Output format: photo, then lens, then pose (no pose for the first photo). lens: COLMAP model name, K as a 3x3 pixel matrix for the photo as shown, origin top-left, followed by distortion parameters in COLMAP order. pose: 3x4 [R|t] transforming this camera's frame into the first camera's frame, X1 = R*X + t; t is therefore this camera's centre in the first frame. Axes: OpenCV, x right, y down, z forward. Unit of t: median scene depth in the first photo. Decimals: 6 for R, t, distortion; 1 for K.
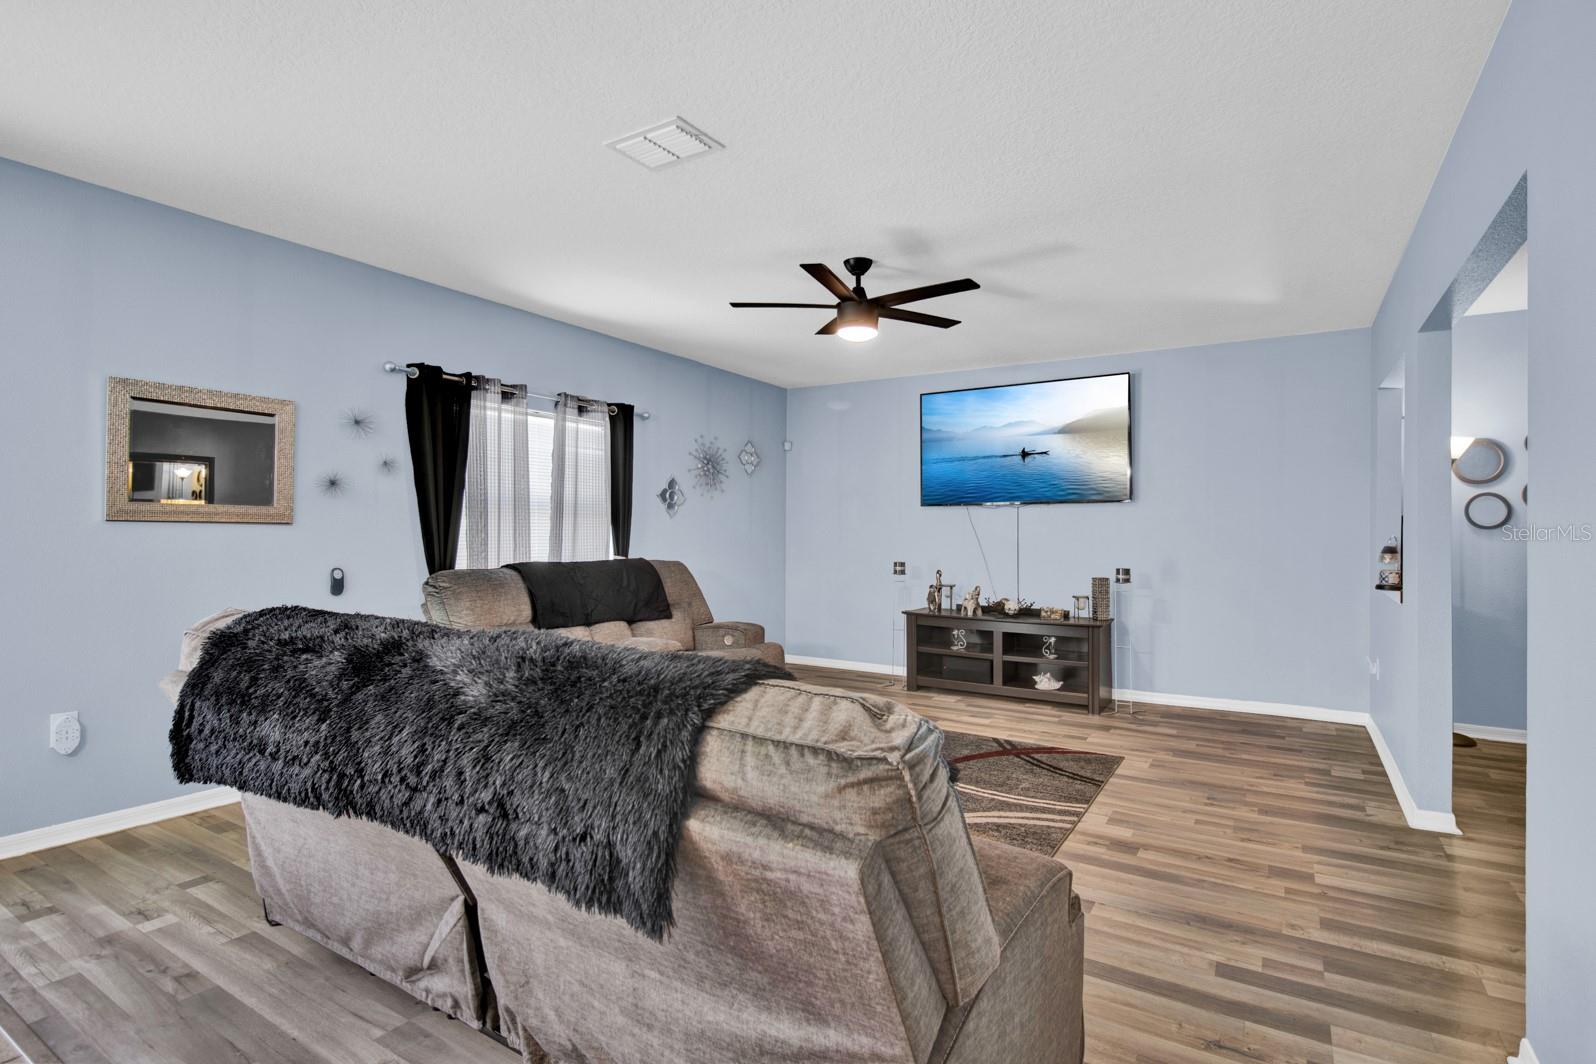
lens RADIAL K [[776.3, 0, 788.4], [0, 776.3, 535.4], [0, 0, 1]] dist [0.009737, -0.000225]
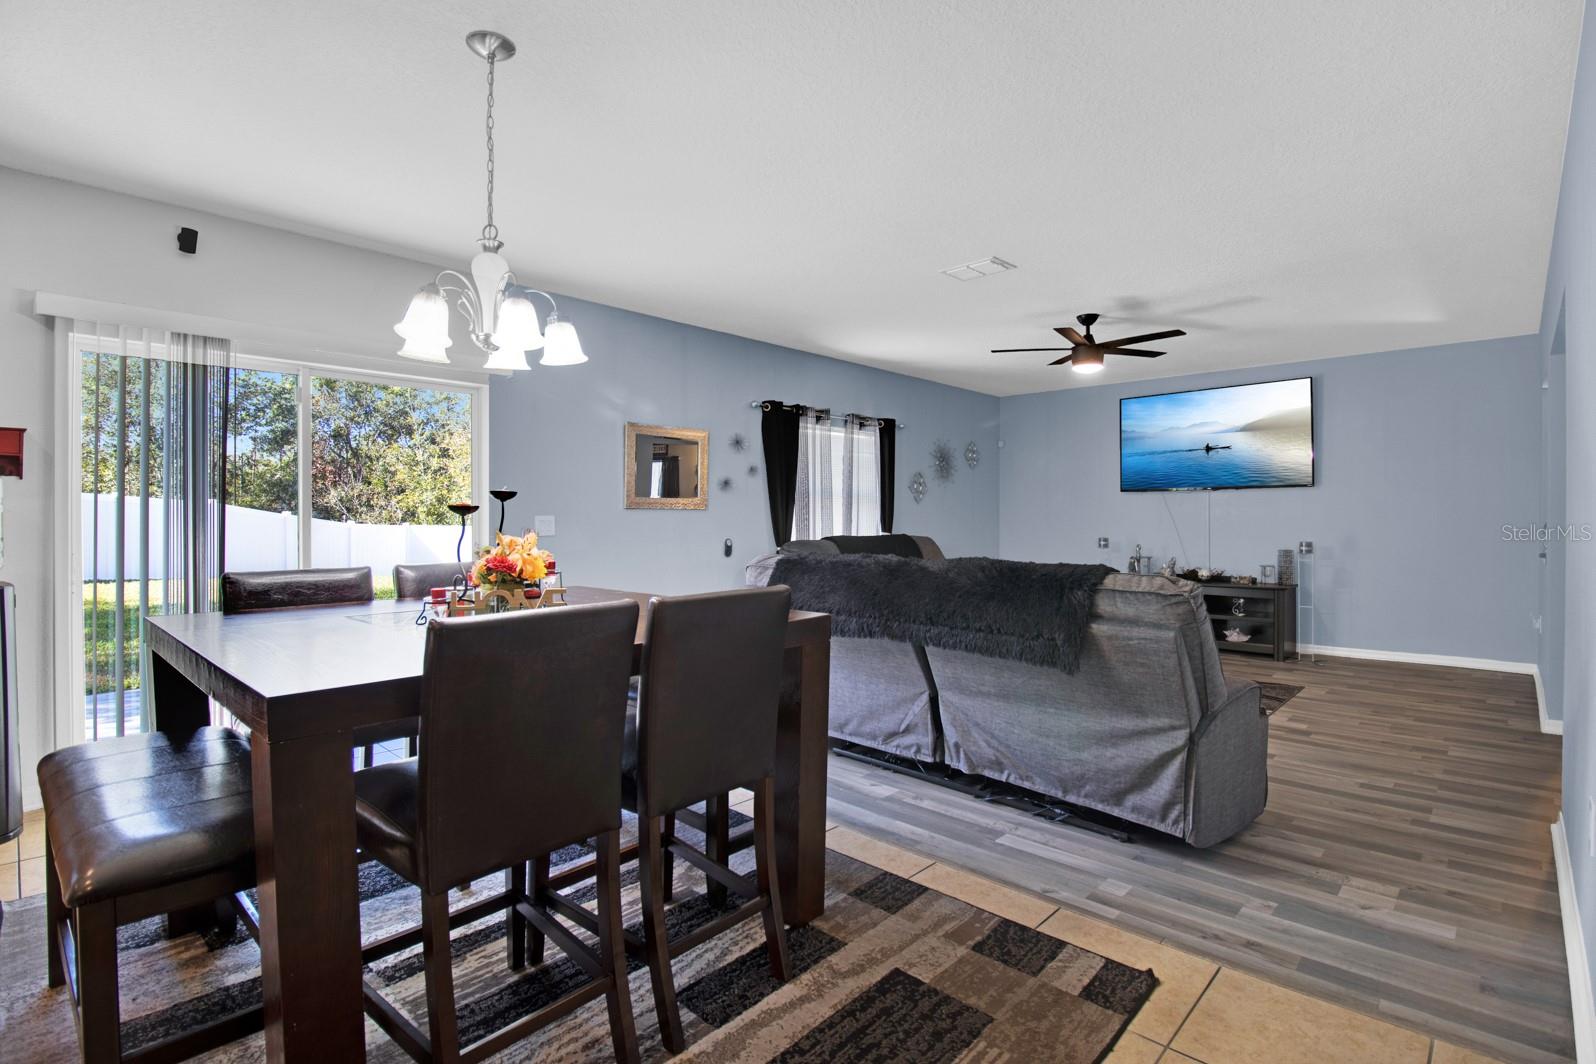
lens RADIAL K [[745.6, 0, 801.1], [0, 745.6, 526.3], [0, 0, 1]] dist [0.001211, 0.000103]
pose [[0.980338, -0.004340, -0.197279, -0.134142], [0.005673, 0.999965, 0.006195, 0.008132], [0.197245, -0.007192, 0.980328, -0.357556]]
